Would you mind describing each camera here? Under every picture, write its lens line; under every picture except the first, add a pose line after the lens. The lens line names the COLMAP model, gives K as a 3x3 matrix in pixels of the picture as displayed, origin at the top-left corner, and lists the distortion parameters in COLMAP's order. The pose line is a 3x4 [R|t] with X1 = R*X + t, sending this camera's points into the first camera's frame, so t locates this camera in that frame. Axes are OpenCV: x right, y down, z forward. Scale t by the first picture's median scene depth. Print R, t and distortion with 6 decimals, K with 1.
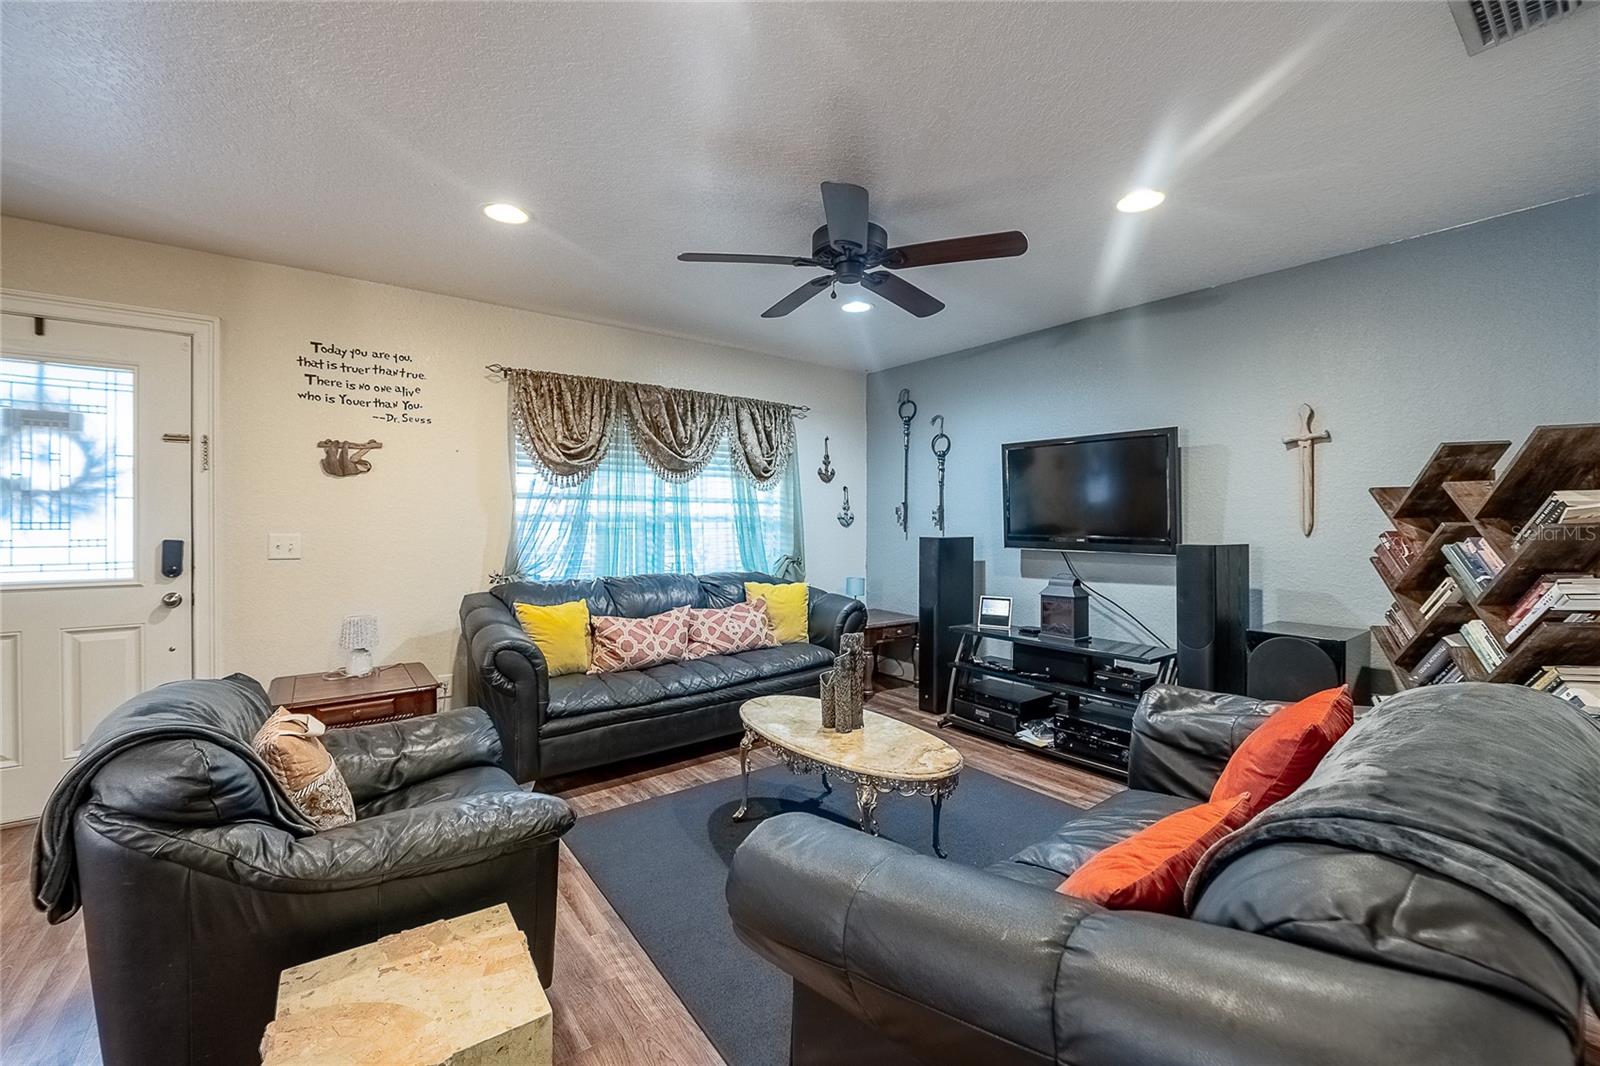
lens RADIAL K [[662.2, 0, 804.9], [0, 662.2, 507.0], [0, 0, 1]] dist [0.008519, 0.000056]
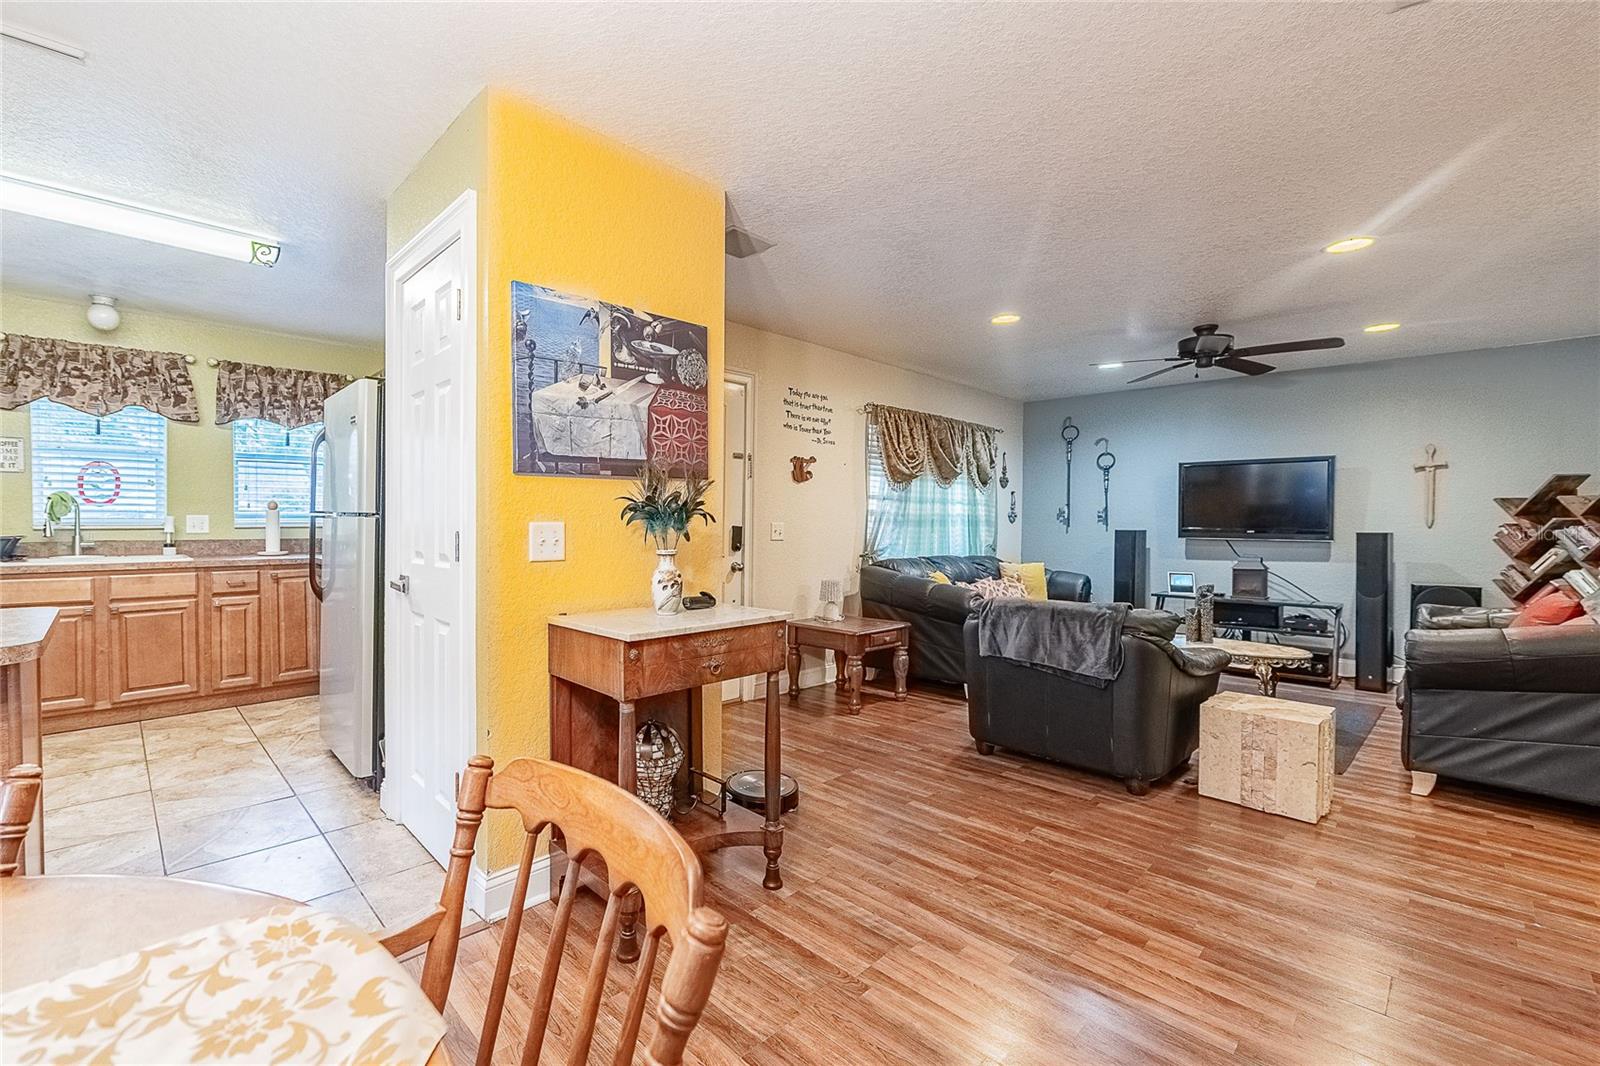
lens RADIAL K [[662.2, 0, 804.9], [0, 662.2, 507.0], [0, 0, 1]] dist [0.008519, 0.000056]
pose [[0.994834, 0.008416, 0.101163, -0.813859], [-0.008199, 0.999963, -0.002564, 0.009579], [-0.101181, 0.001721, 0.994867, -0.393174]]
